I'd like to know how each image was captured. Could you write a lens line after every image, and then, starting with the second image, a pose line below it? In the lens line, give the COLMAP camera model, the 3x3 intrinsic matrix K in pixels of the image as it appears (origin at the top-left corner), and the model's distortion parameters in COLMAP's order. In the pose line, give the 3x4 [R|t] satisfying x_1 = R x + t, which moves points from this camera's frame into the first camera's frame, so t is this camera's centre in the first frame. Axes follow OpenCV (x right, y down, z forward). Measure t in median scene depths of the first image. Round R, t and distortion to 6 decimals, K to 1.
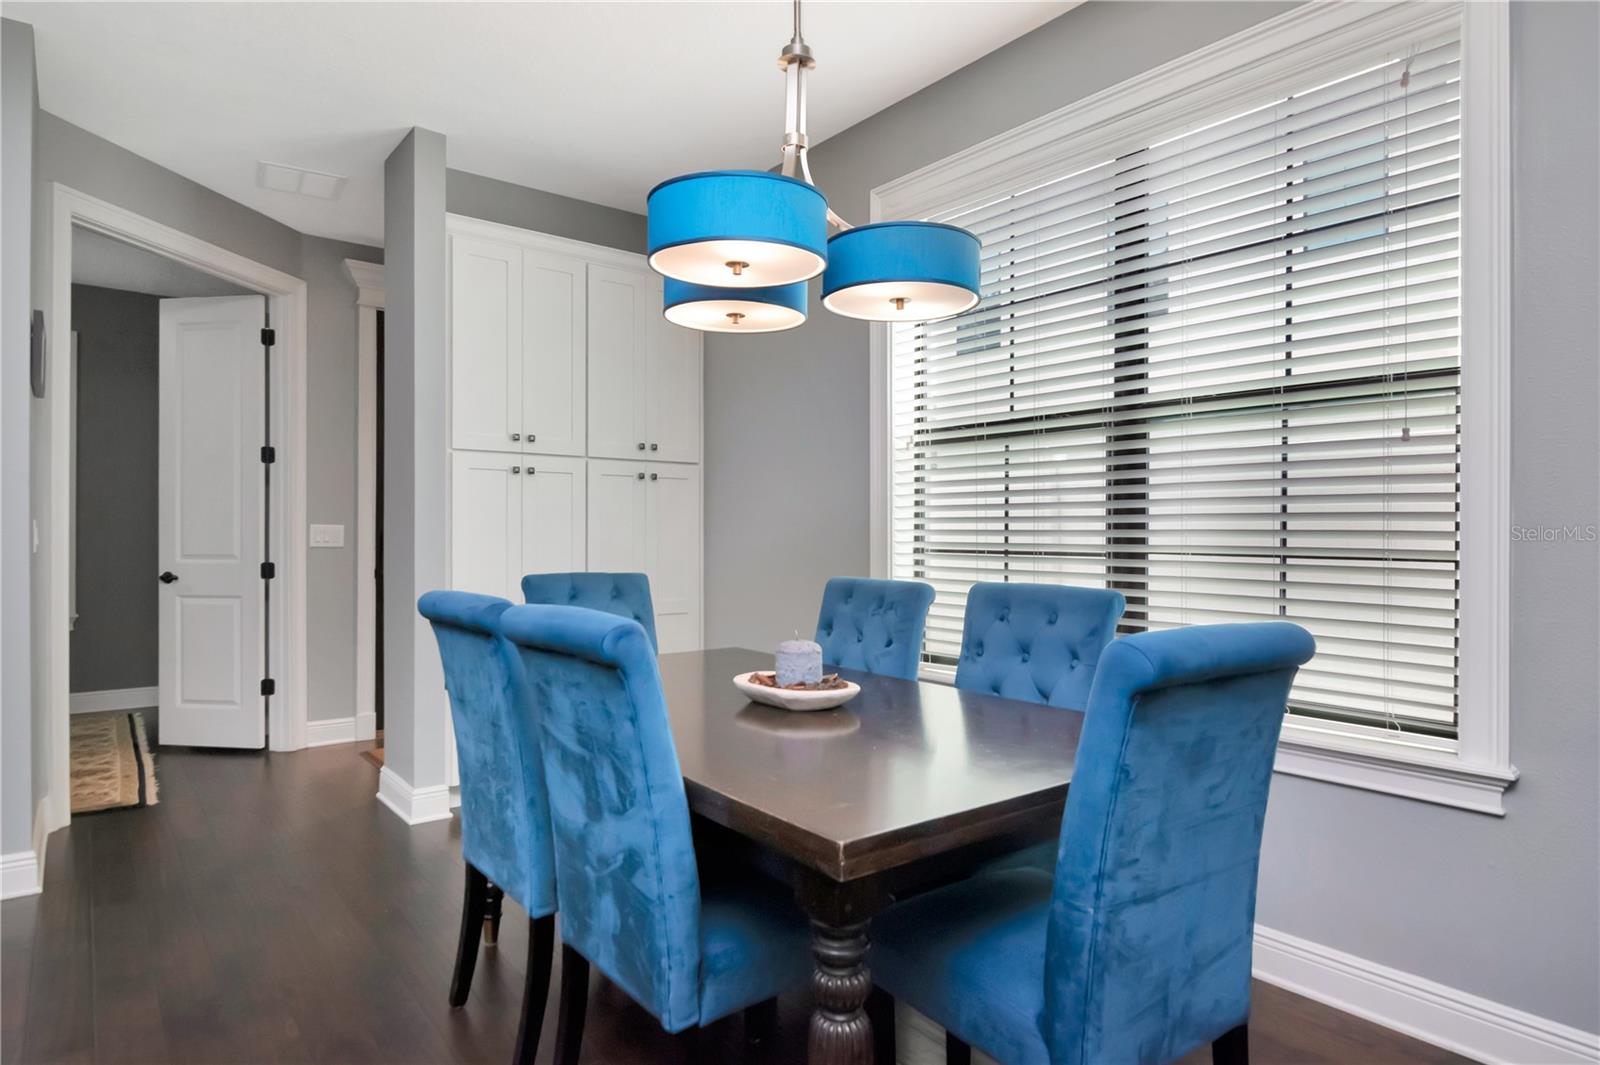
lens RADIAL K [[913.2, 0, 778.0], [0, 913.2, 526.7], [0, 0, 1]] dist [-0.003008, 0.000488]
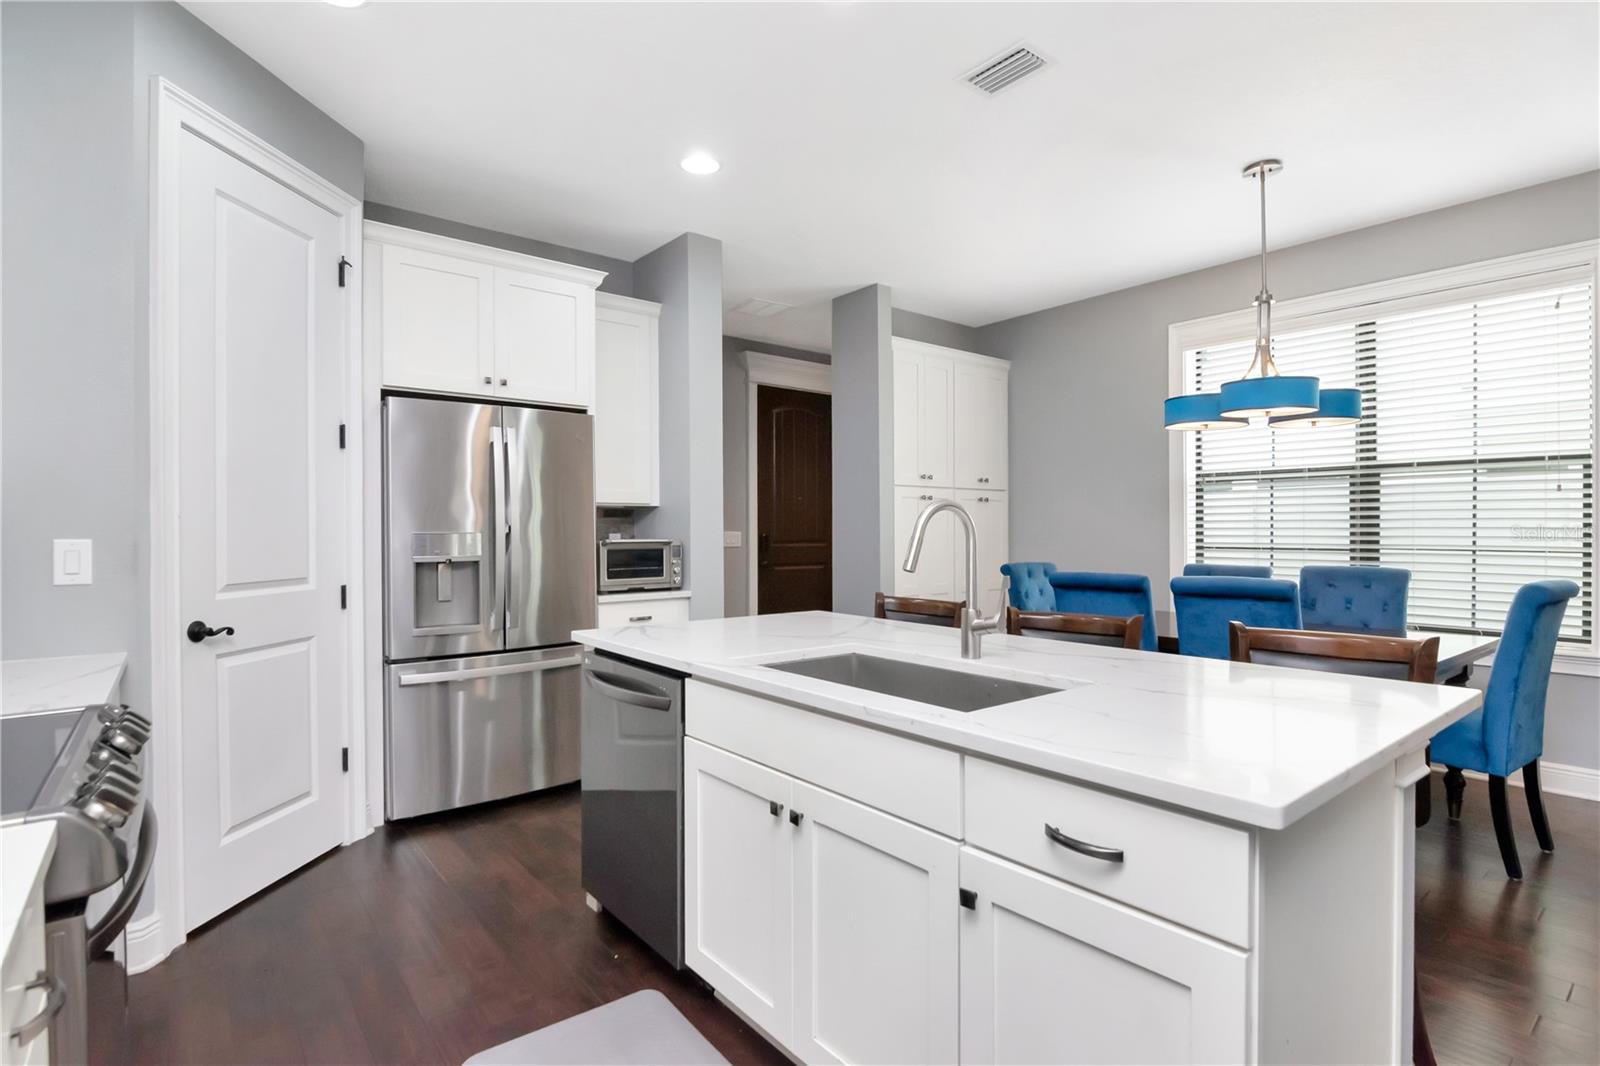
lens RADIAL K [[812.9, 0, 807.3], [0, 812.9, 521.3], [0, 0, 1]] dist [0.030609, 0.000246]
pose [[0.998789, -0.001965, 0.049157, -0.620940], [0.002401, 0.999958, -0.008812, -0.010200], [-0.049137, 0.008919, 0.998752, -0.434052]]
